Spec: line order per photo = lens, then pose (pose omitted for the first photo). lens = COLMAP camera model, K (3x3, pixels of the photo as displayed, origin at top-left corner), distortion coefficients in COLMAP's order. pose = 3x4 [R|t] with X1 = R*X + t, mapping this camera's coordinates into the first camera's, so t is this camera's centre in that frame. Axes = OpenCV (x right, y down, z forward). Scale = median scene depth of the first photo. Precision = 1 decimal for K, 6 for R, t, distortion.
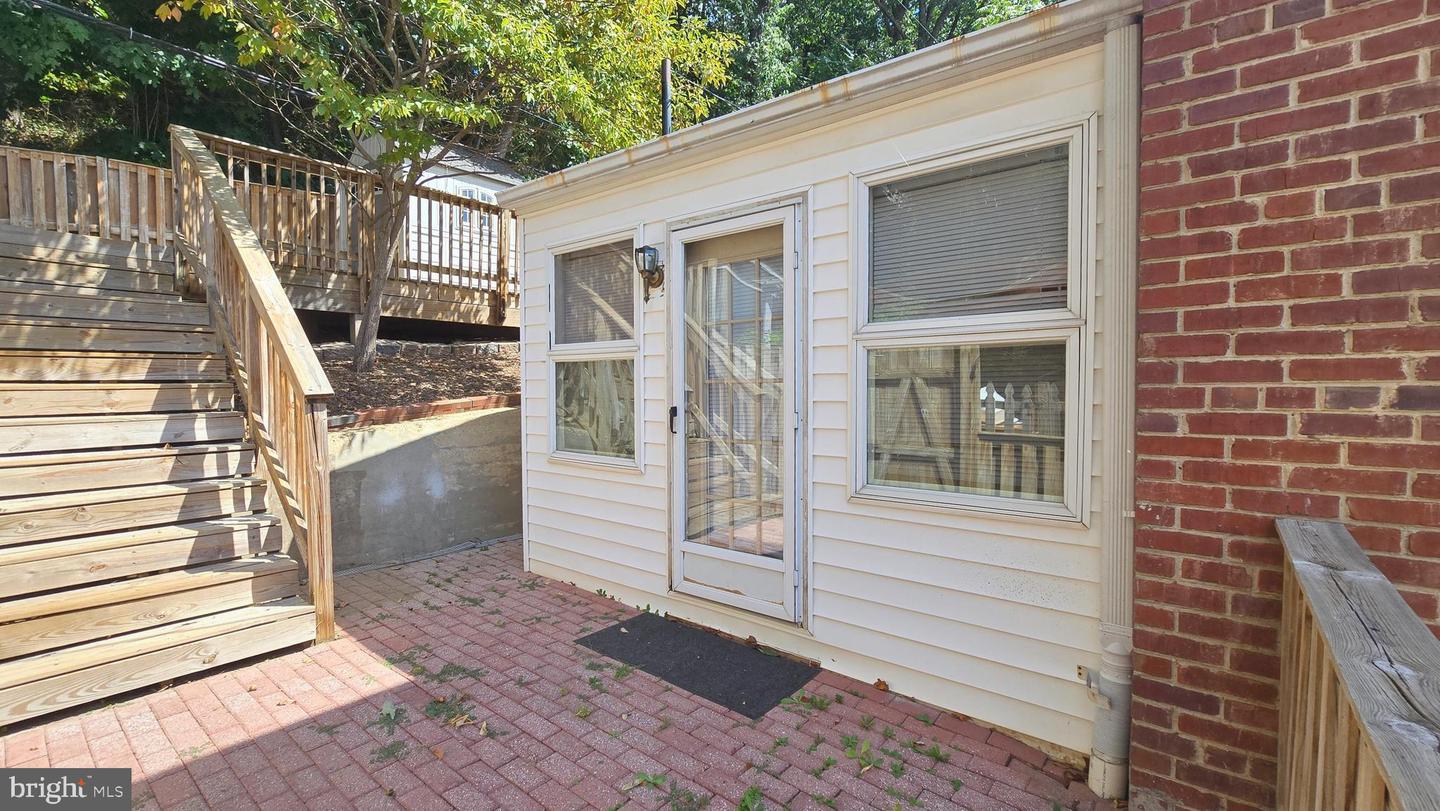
lens RADIAL K [[612.2, 0, 720.0], [0, 612.2, 405.5], [0, 0, 1]] dist [0.004909, 0.000422]
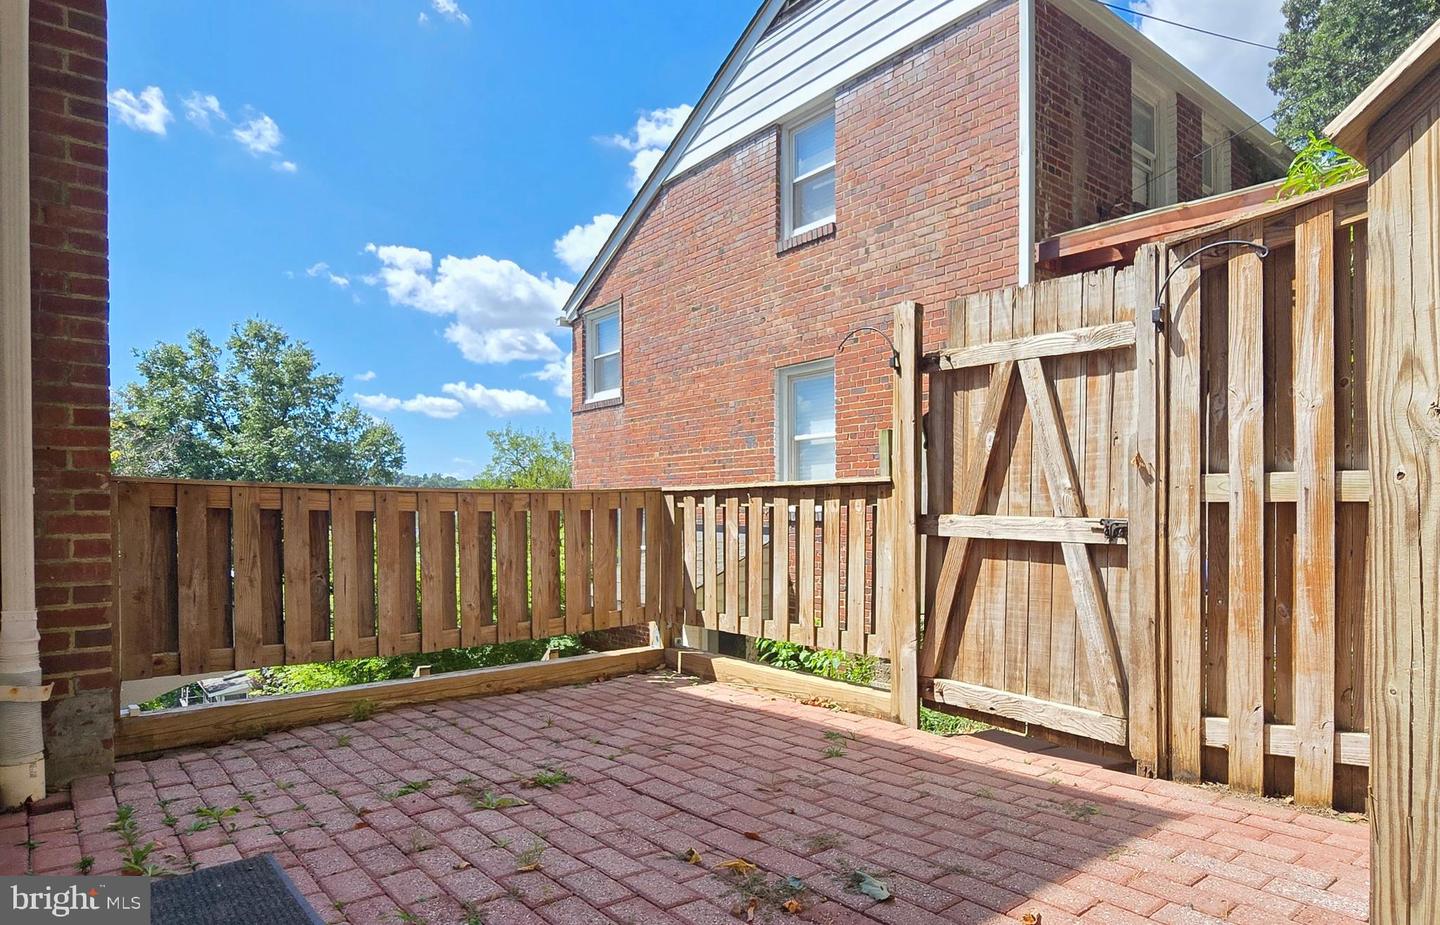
lens RADIAL K [[849.2, 0, 789.7], [0, 849.2, 517.0], [0, 0, 1]] dist [-0.005724, -0.000530]
pose [[-0.986278, 0.005260, 0.165011, -0.423779], [0.011143, 0.999334, 0.034744, 0.107986], [-0.164718, 0.036106, -0.985680, 1.235413]]
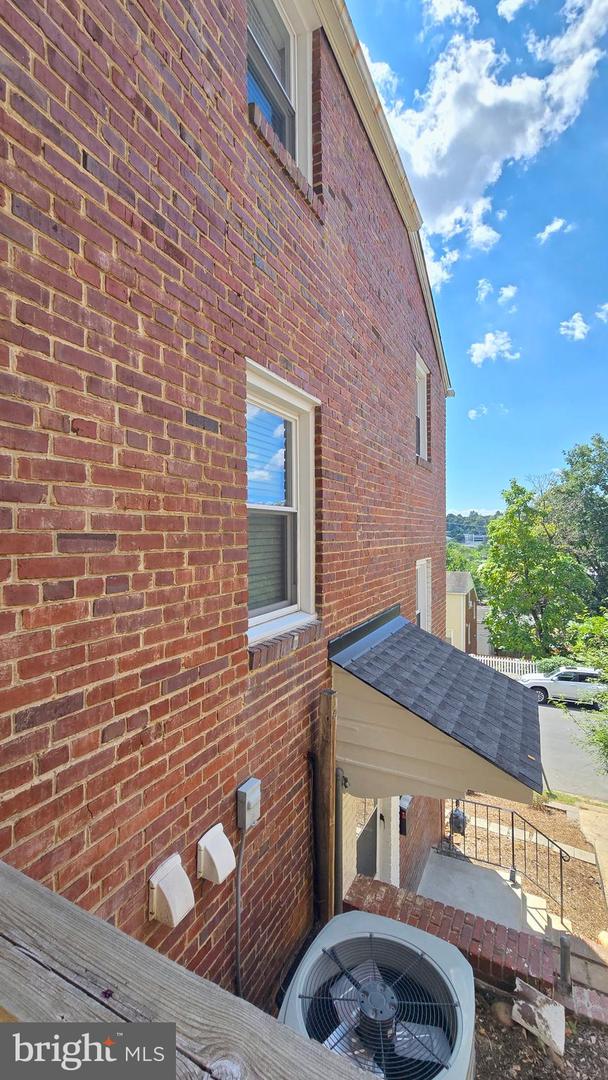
lens RADIAL K [[458.2, 0, 309.1], [0, 458.2, 531.5], [0, 0, 1]] dist [-0.007936, 0.000294]
pose [[-0.212118, 0.001346, 0.977243, 0.133666], [0.029973, 0.999538, 0.005129, -0.050695], [-0.976784, 0.030378, -0.212061, 0.235382]]
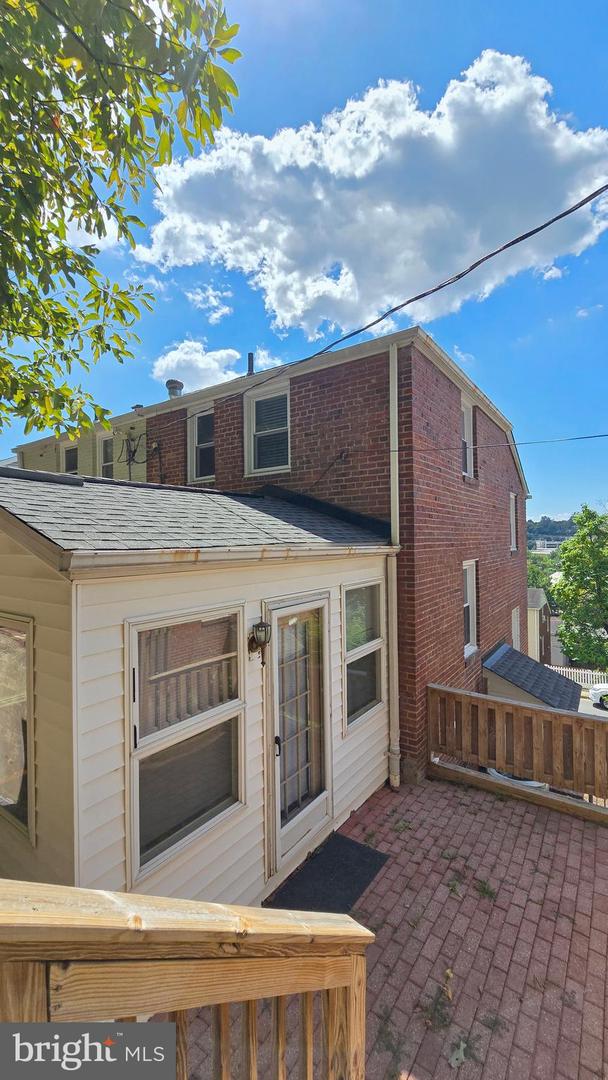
lens RADIAL K [[443.7, 0, 304.0], [0, 443.7, 535.3], [0, 0, 1]] dist [-0.007770, 0.000706]
pose [[-0.058638, 0.008894, 0.998240, -1.037857], [0.038739, 0.999227, -0.006627, -0.426343], [-0.997527, 0.038282, -0.058937, 0.955474]]
